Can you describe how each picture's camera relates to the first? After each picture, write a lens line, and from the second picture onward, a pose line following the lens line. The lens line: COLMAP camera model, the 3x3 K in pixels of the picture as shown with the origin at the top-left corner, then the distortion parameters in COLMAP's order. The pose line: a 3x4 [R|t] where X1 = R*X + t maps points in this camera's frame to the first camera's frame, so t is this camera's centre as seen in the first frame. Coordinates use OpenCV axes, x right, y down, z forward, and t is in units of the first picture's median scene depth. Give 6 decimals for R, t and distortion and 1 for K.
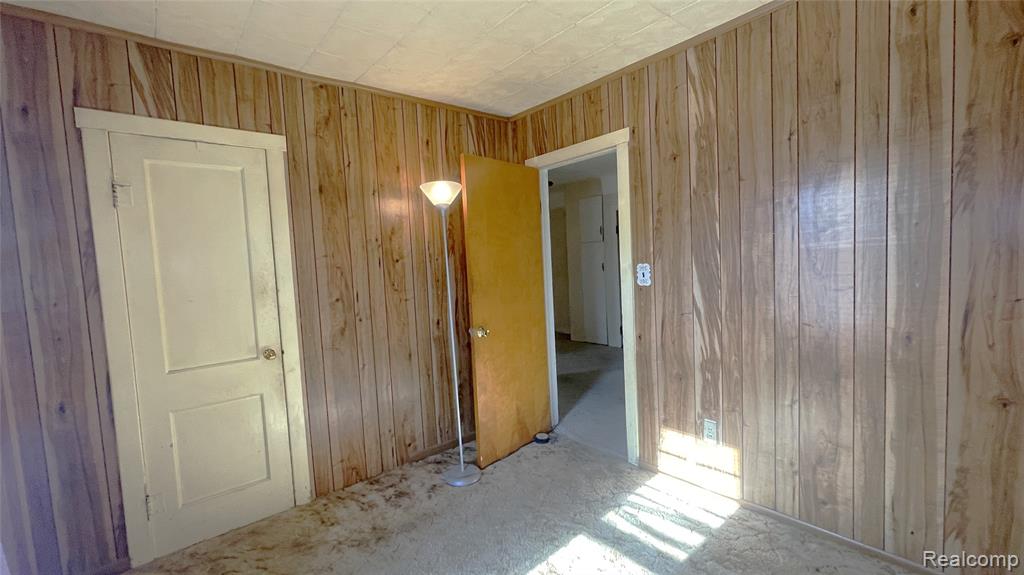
lens RADIAL K [[425.8, 0, 512.0], [0, 425.8, 287.5], [0, 0, 1]] dist [-0.001469, -0.000186]
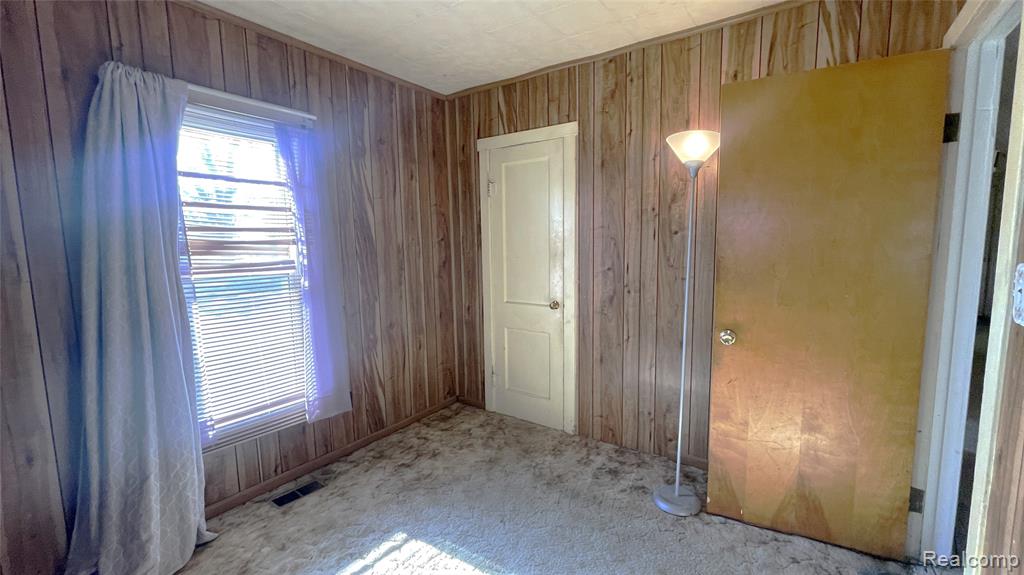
lens RADIAL K [[425.8, 0, 512.0], [0, 425.8, 287.5], [0, 0, 1]] dist [-0.001469, -0.000186]
pose [[0.260365, 0.154272, -0.953106, 0.549682], [-0.060960, 0.987809, 0.143236, -0.062963], [0.963584, 0.020808, 0.266595, 0.501781]]
